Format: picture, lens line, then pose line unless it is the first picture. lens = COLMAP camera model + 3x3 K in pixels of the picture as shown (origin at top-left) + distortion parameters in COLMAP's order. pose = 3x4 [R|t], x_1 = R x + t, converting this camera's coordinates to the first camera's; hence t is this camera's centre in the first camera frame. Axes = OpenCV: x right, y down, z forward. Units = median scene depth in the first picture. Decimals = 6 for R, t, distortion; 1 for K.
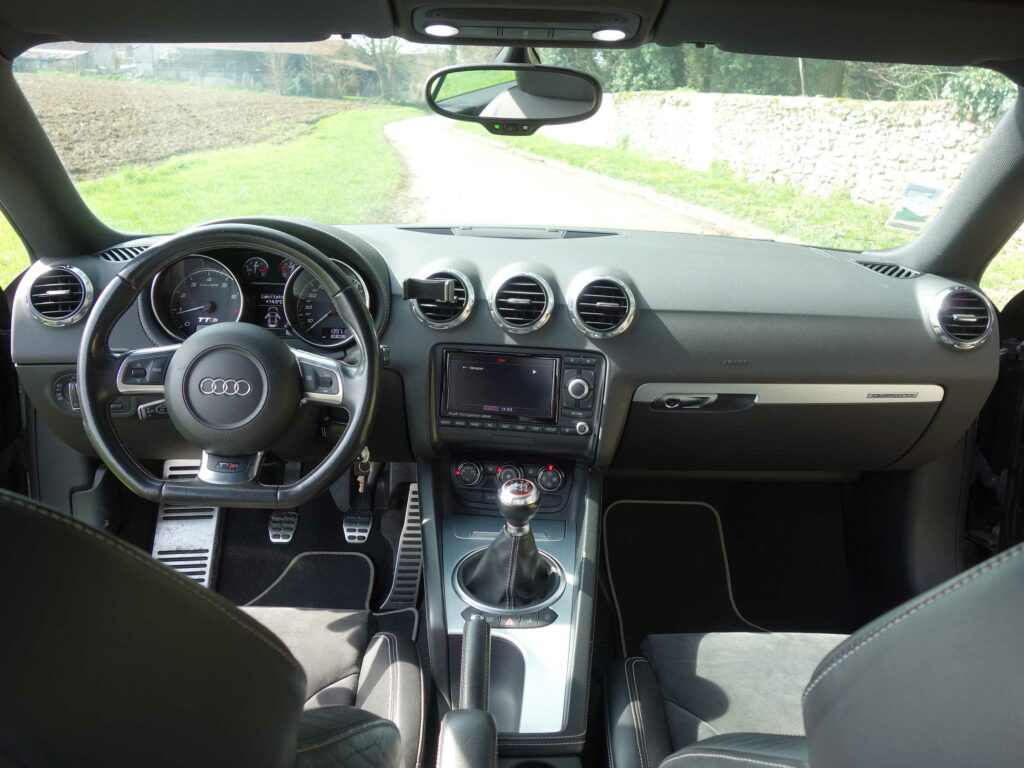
lens RADIAL K [[906.5, 0, 513.9], [0, 906.5, 392.1], [0, 0, 1]] dist [-0.011698, -0.001166]
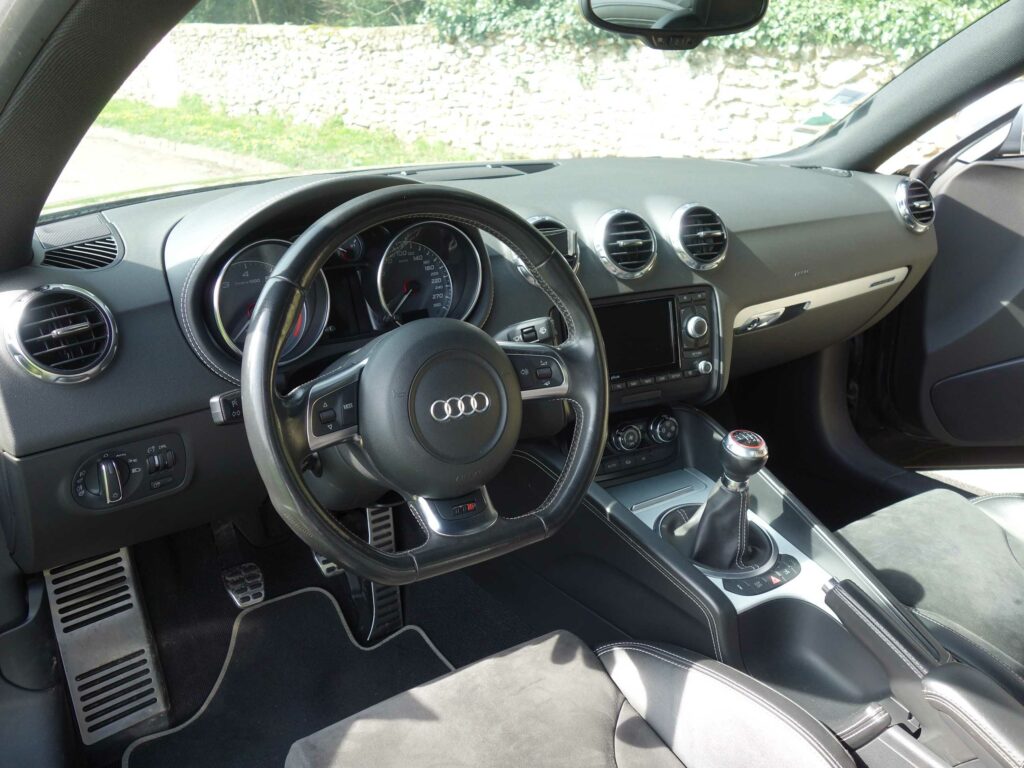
lens RADIAL K [[906.5, 0, 512.9], [0, 906.5, 374.9], [0, 0, 1]] dist [-0.011698, -0.001166]
pose [[0.830635, -0.212198, 0.514798, -0.065009], [0.185075, 0.977187, 0.104171, -0.009852], [-0.525159, 0.008748, 0.850959, 0.034072]]
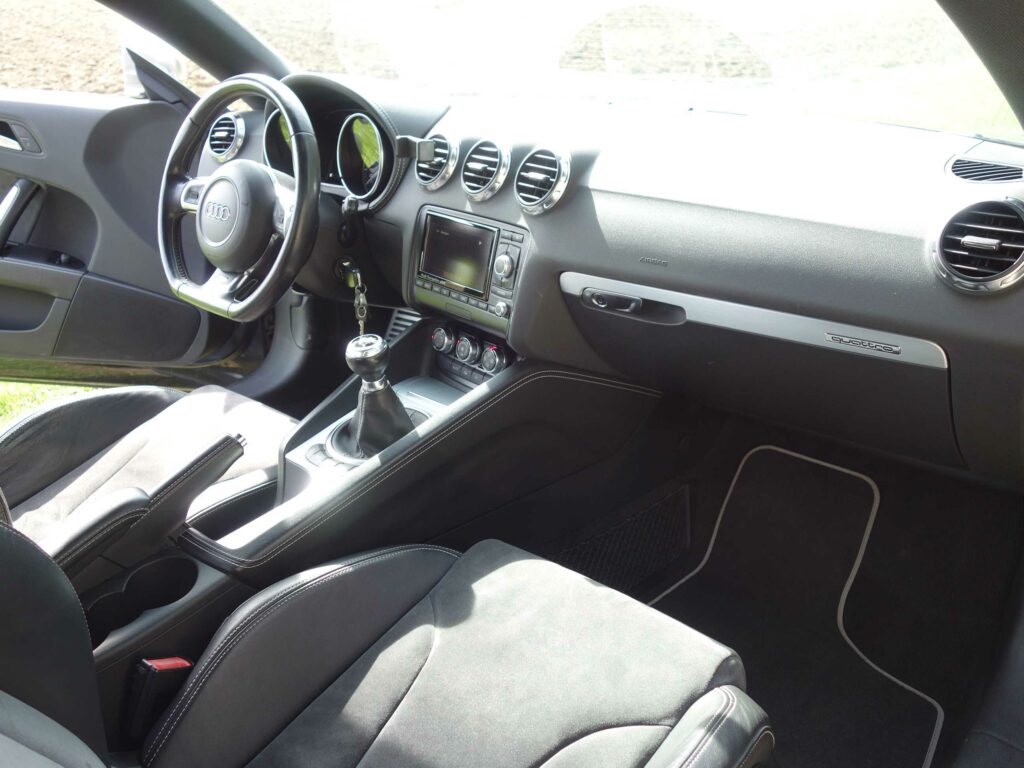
lens RADIAL K [[906.5, 0, 511.7], [0, 906.5, 385.7], [0, 0, 1]] dist [-0.011698, -0.001166]
pose [[0.727863, 0.226538, -0.647221, 0.079284], [-0.171983, 0.973994, 0.147501, -0.002488], [0.663805, 0.003950, 0.747896, 0.034984]]
